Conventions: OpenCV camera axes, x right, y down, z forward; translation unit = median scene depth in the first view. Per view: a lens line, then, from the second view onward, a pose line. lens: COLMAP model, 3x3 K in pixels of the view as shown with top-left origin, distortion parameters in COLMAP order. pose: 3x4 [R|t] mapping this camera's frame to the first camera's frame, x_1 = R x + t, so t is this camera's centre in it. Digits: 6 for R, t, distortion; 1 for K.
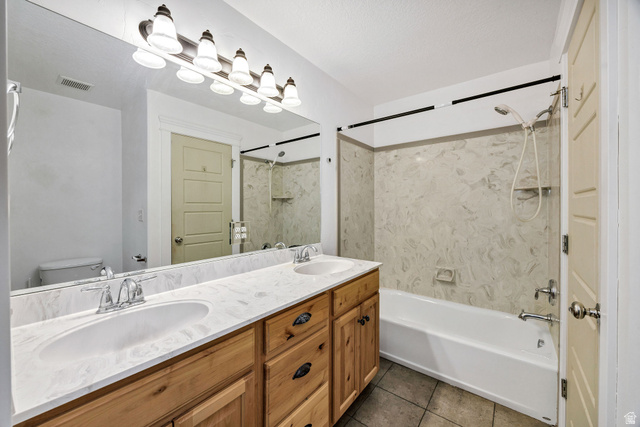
lens RADIAL K [[251.2, 0, 306.6], [0, 251.2, 215.9], [0, 0, 1]] dist [-0.002172, -0.000041]
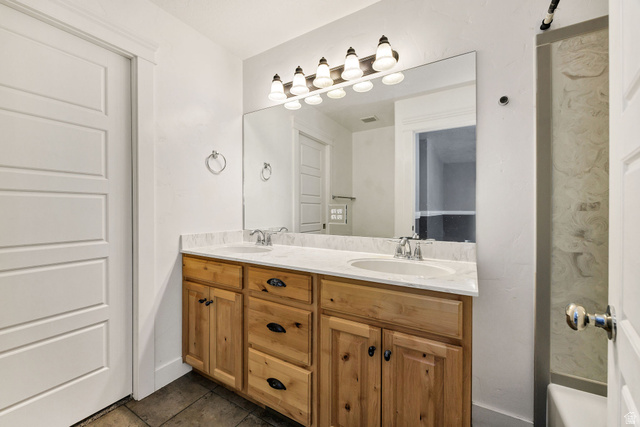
lens RADIAL K [[251.2, 0, 319.3], [0, 251.2, 212.1], [0, 0, 1]] dist [-0.002172, -0.000041]
pose [[0.158596, 0.010876, -0.987284, 0.943703], [-0.027014, 0.999613, 0.006672, 0.059175], [0.986974, 0.025612, 0.158828, 0.825333]]
